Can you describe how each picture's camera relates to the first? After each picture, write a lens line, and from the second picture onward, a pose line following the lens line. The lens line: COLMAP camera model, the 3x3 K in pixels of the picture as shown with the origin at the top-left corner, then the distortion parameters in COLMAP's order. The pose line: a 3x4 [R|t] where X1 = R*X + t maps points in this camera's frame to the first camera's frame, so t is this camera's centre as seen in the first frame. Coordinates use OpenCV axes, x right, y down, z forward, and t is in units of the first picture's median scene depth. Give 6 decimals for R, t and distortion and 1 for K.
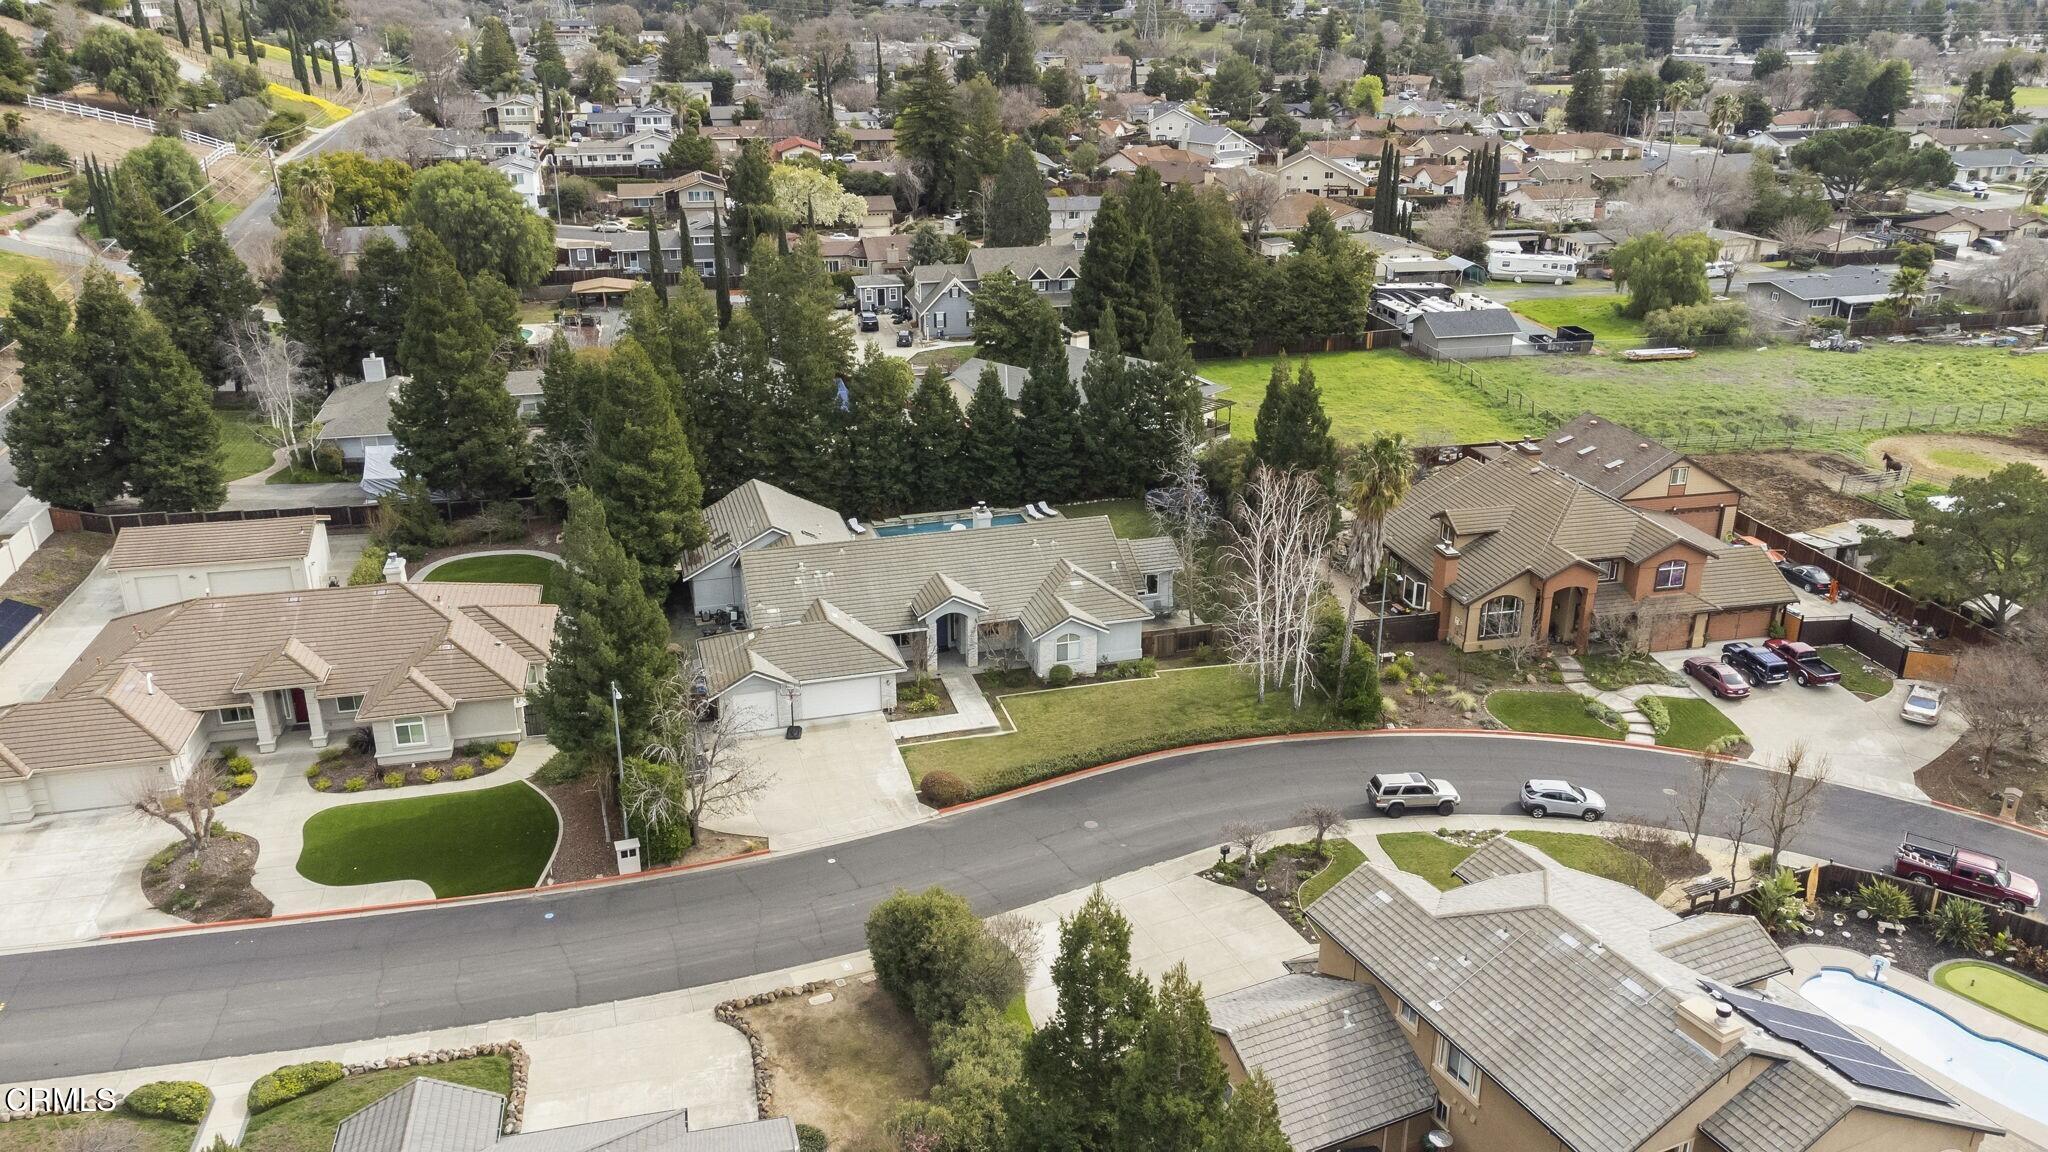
lens RADIAL K [[1547.4, 0, 1025.0], [0, 1547.4, 575.0], [0, 0, 1]] dist [0.008987, 0.000128]
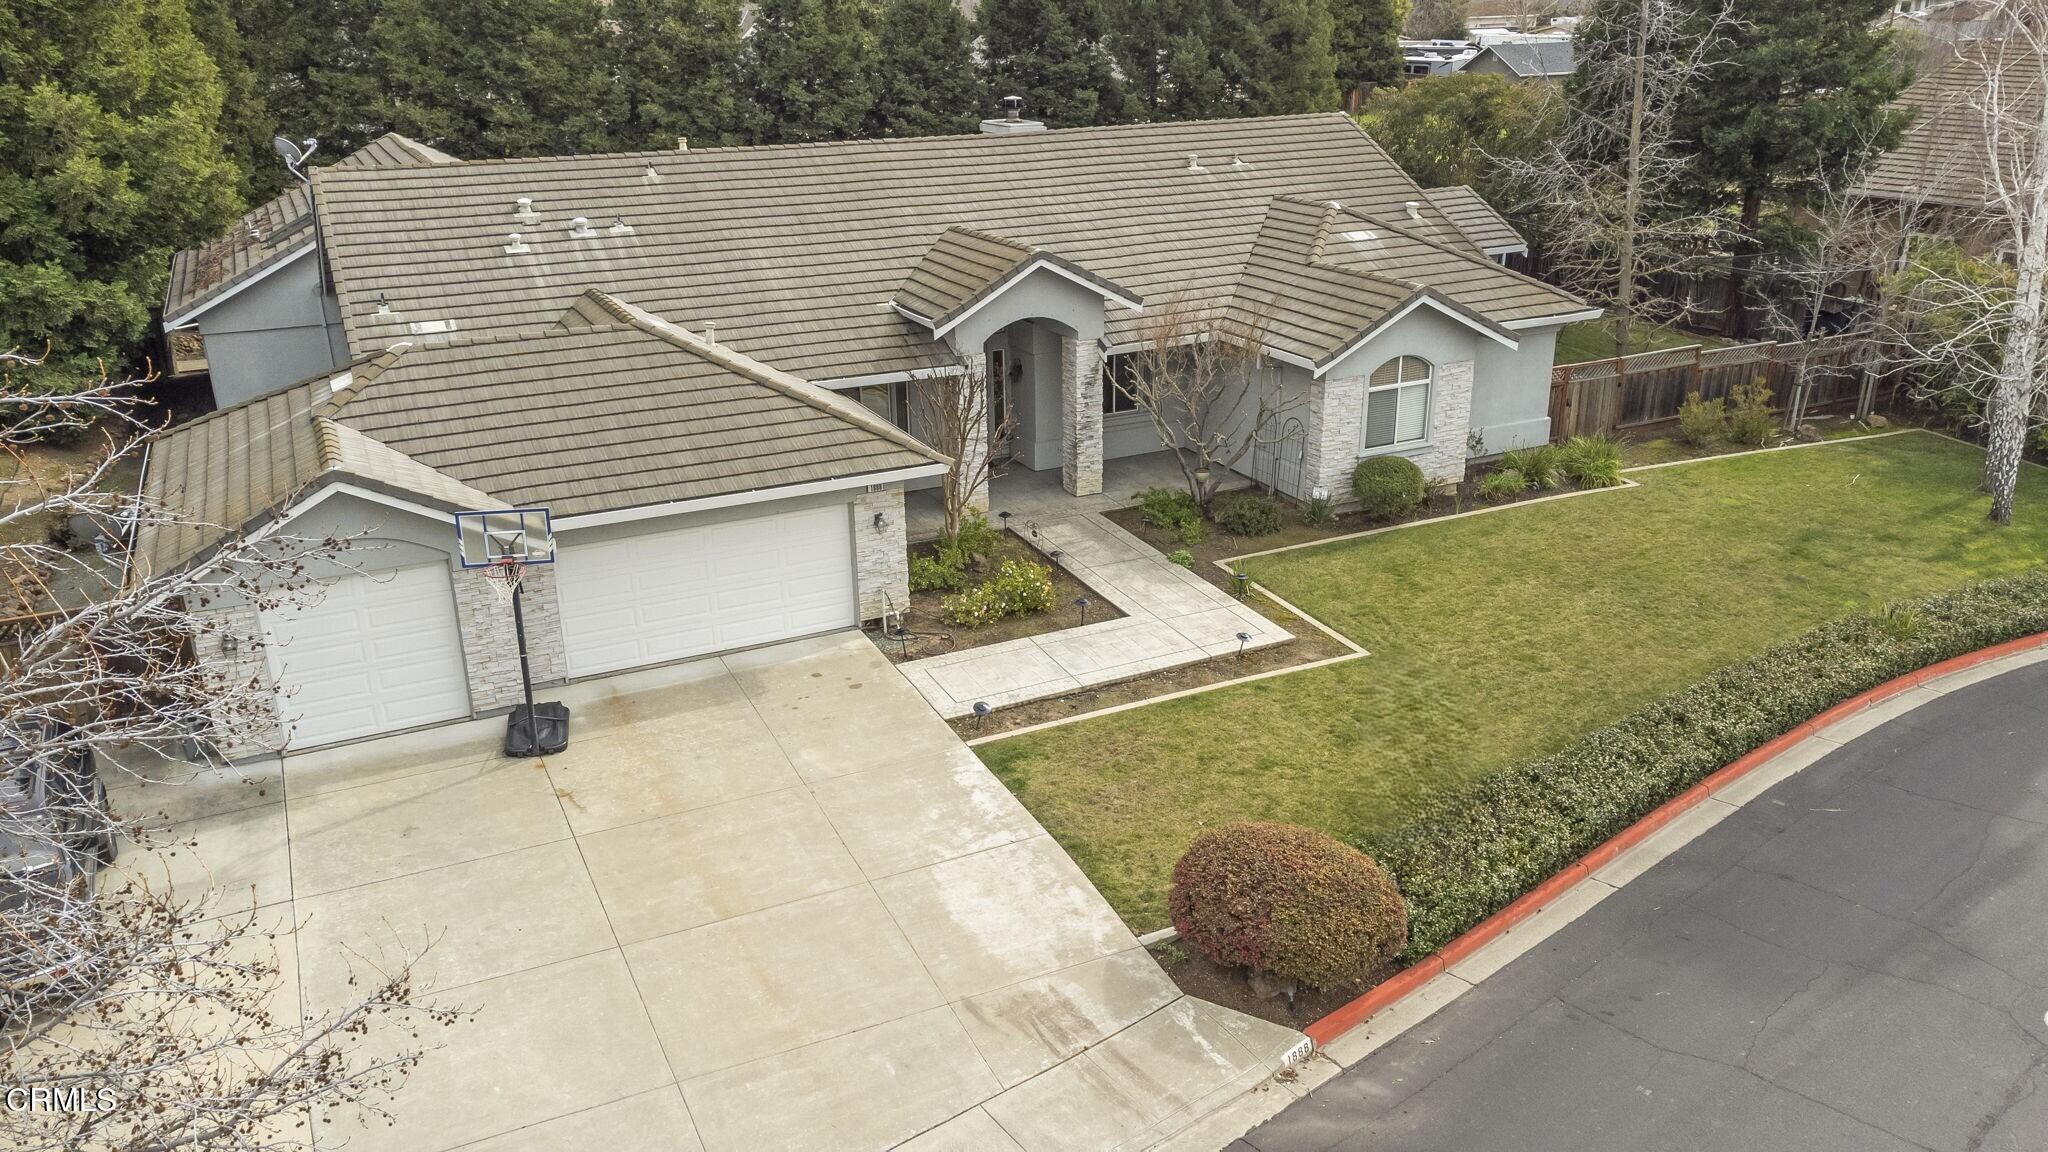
lens RADIAL K [[1547.4, 0, 1023.0], [0, 1547.4, 578.8], [0, 0, 1]] dist [0.008987, 0.000128]
pose [[0.984709, -0.076747, 0.156392, -0.102577], [0.078773, 0.996869, -0.006787, 0.079690], [-0.155382, 0.019003, 0.987672, 0.695732]]
